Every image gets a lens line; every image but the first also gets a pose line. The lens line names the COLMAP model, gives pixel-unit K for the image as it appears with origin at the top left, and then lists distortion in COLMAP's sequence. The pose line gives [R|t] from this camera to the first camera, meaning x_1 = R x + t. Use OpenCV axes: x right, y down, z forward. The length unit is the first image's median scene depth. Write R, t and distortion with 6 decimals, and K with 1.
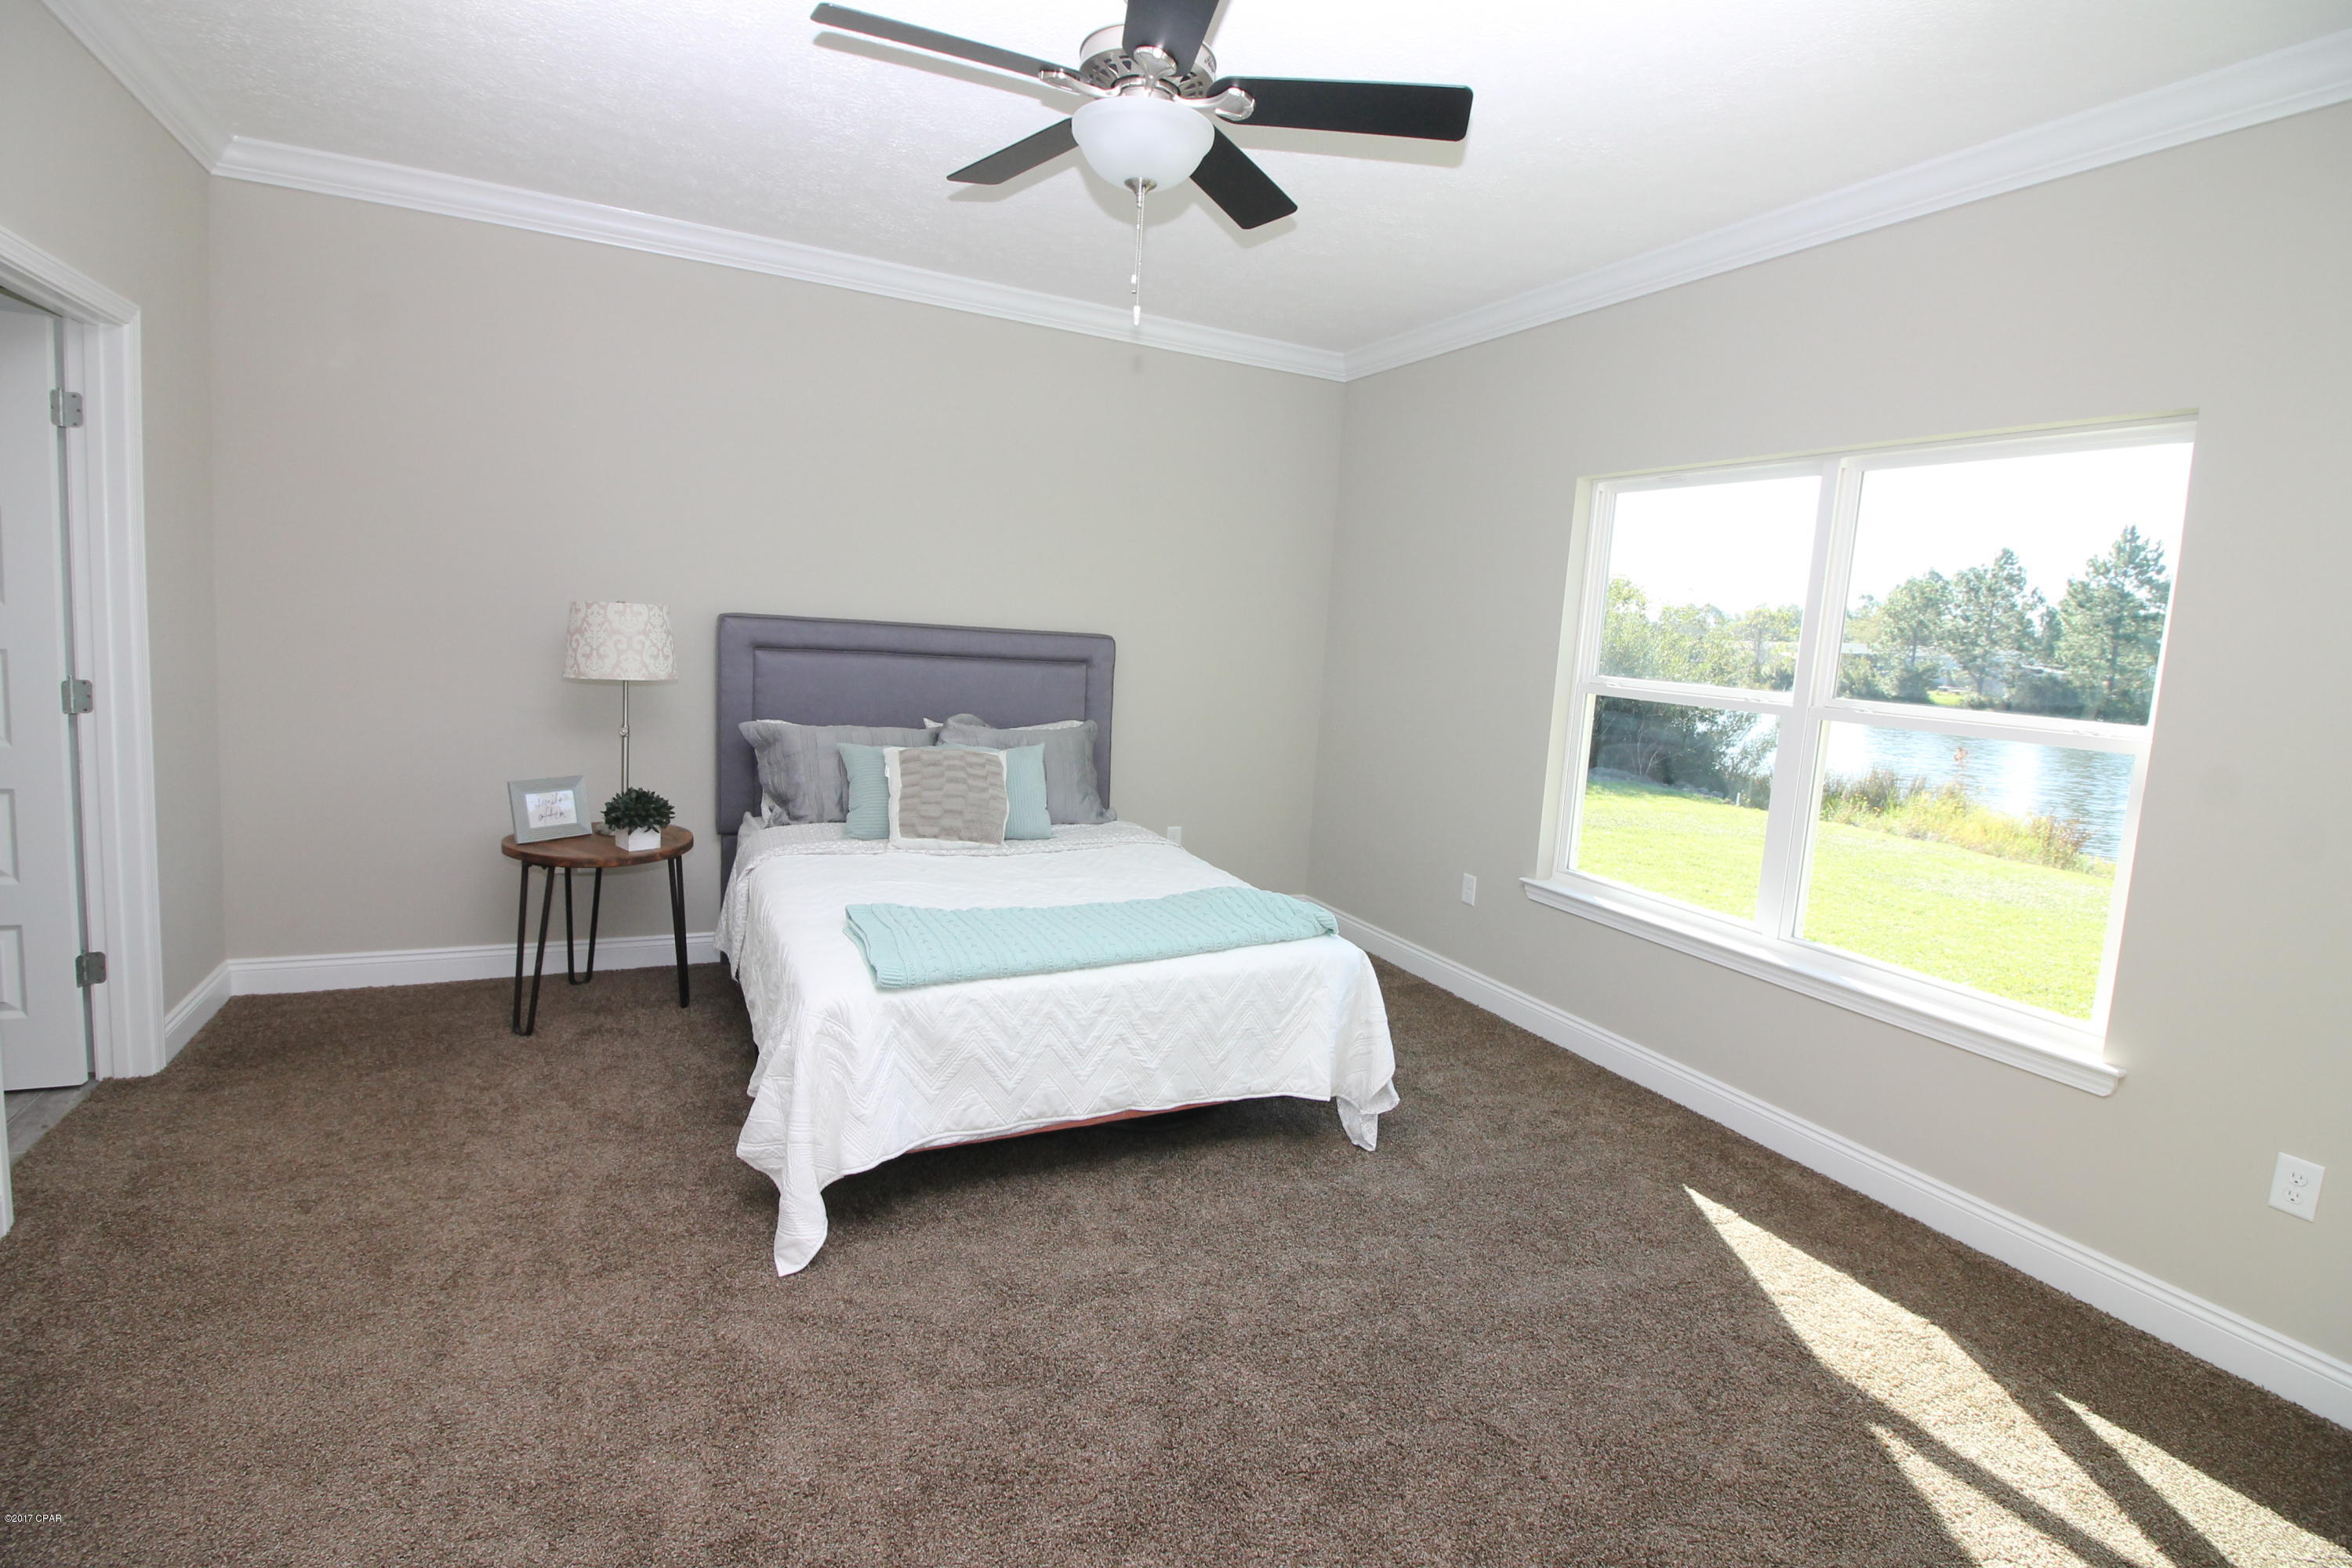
lens RADIAL K [[1098.2, 0, 1167.0], [0, 1098.2, 774.1], [0, 0, 1]] dist [-0.006496, -0.008200]
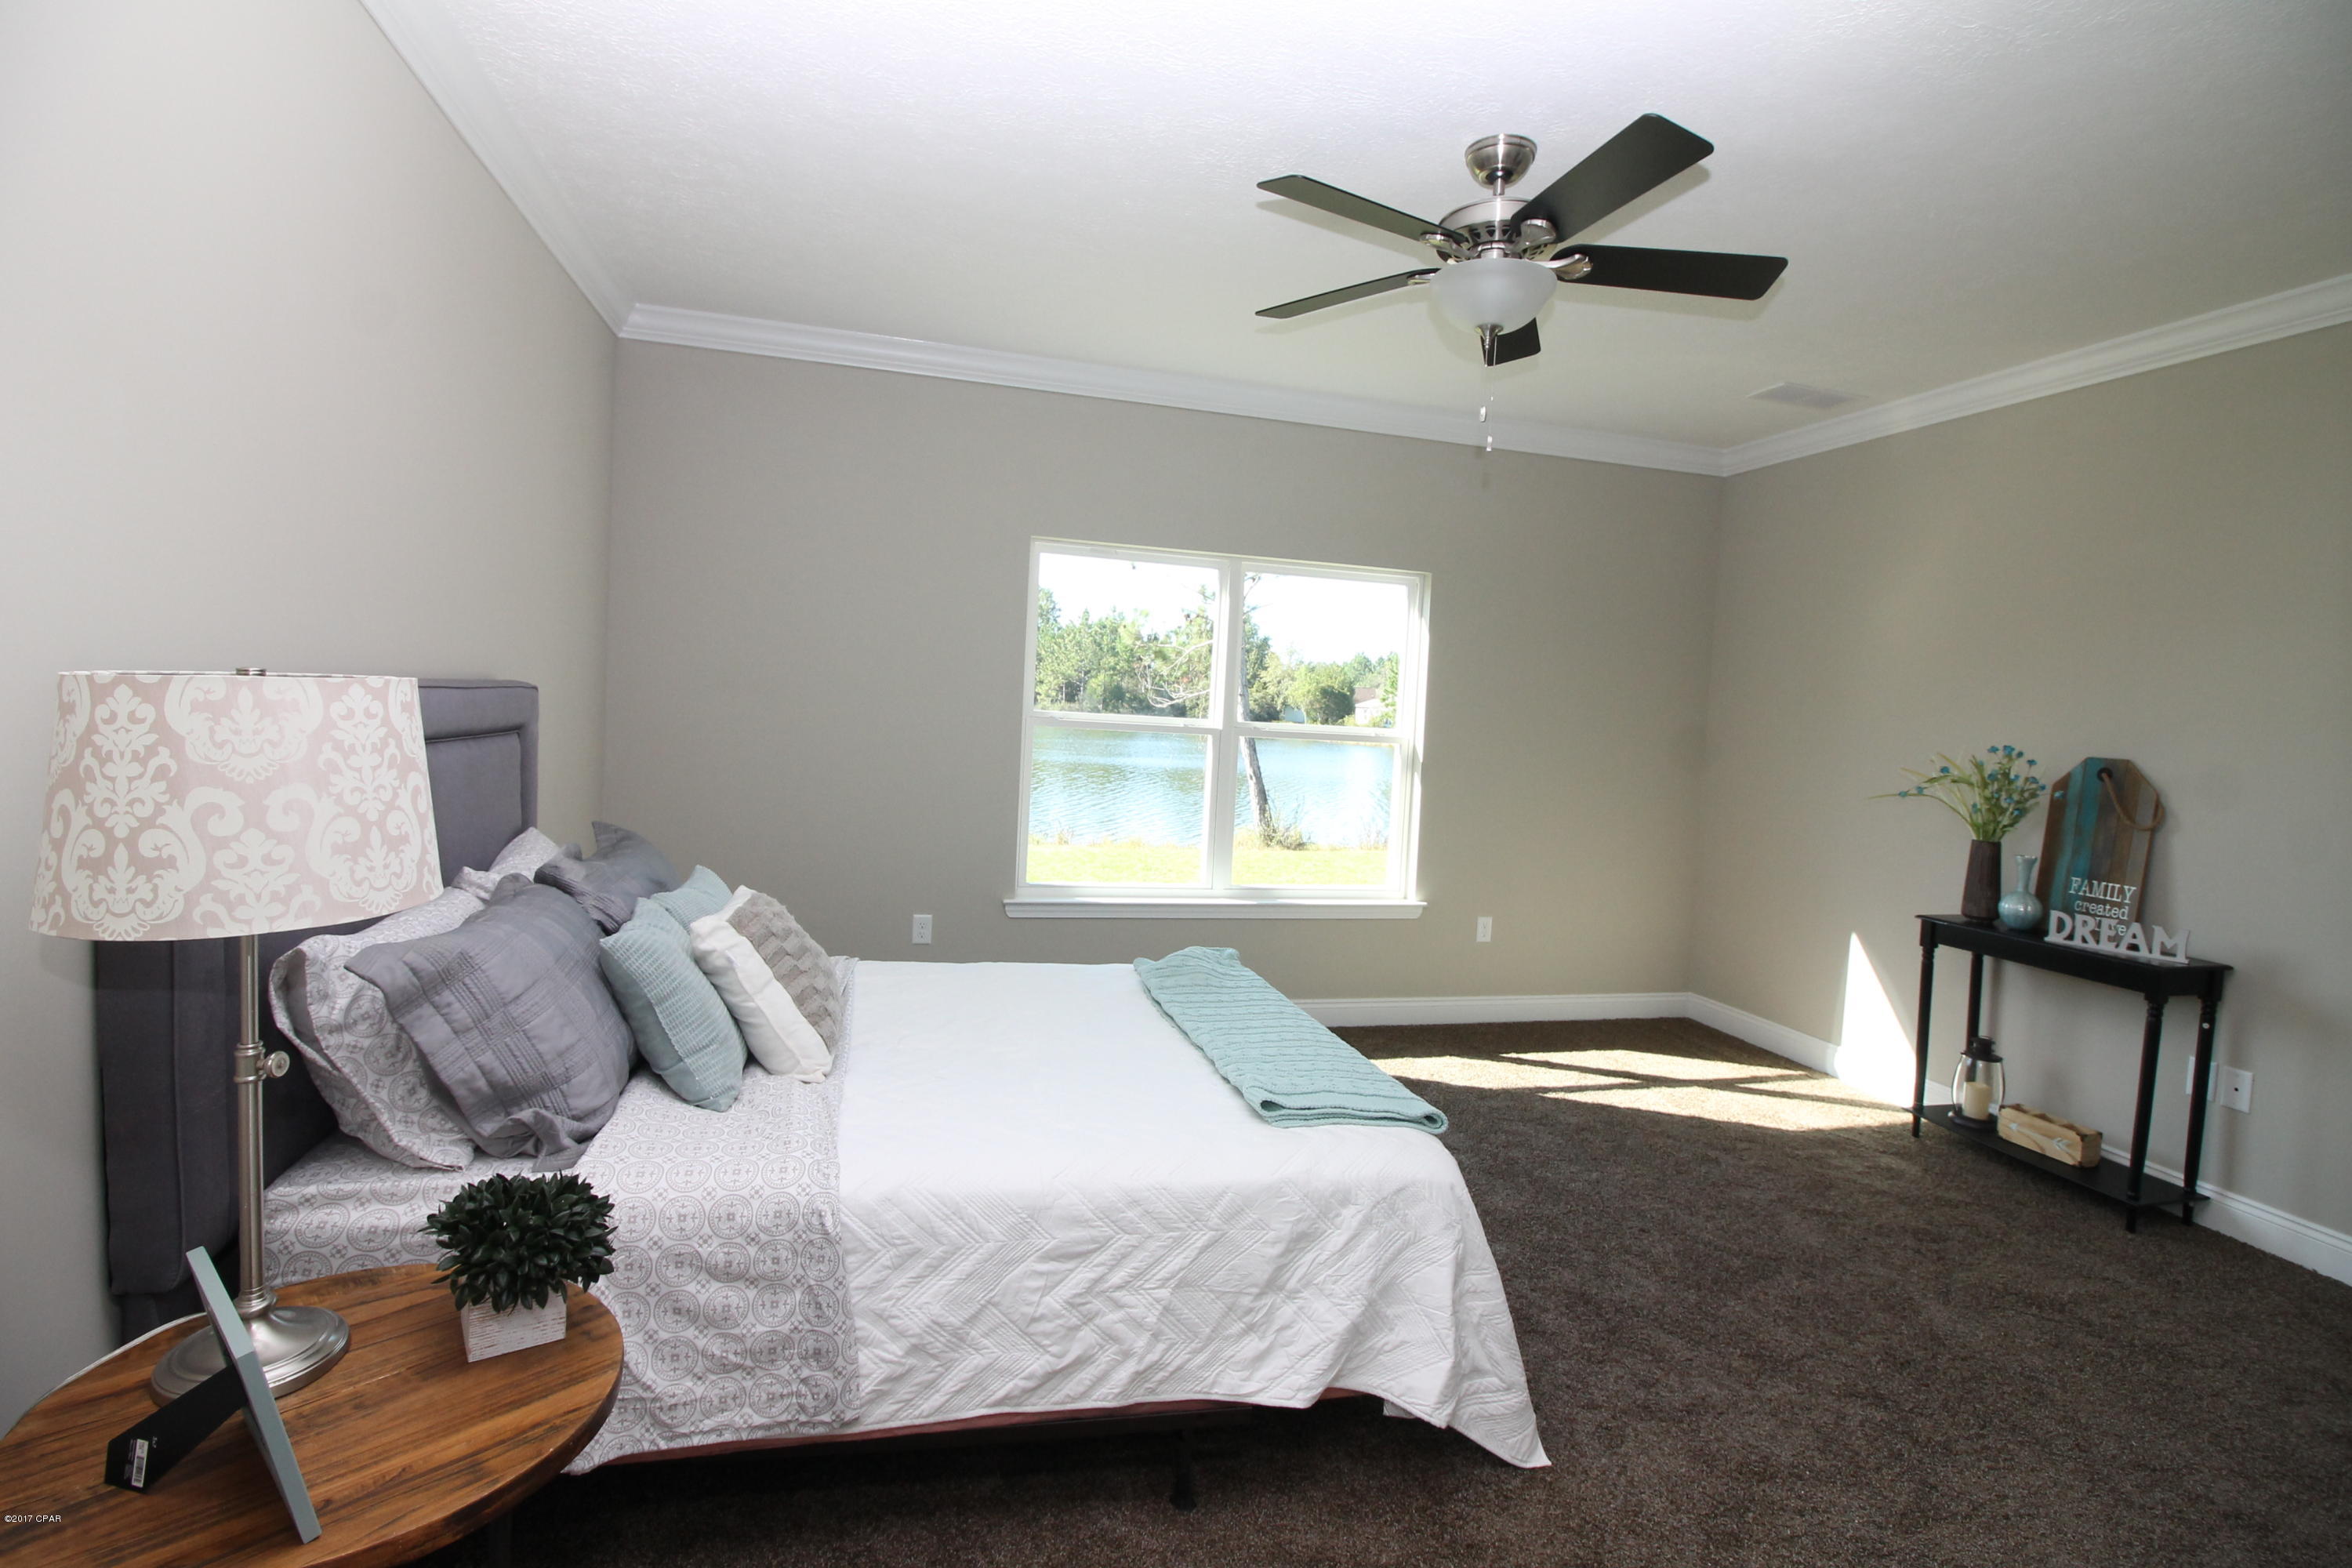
lens RADIAL K [[1098.2, 0, 1167.0], [0, 1098.2, 774.1], [0, 0, 1]] dist [-0.006496, -0.008200]
pose [[0.181622, -0.115493, 0.976563, -0.786760], [0.070272, 0.992065, 0.104257, -0.147772], [-0.980854, 0.049690, 0.188296, 0.701972]]
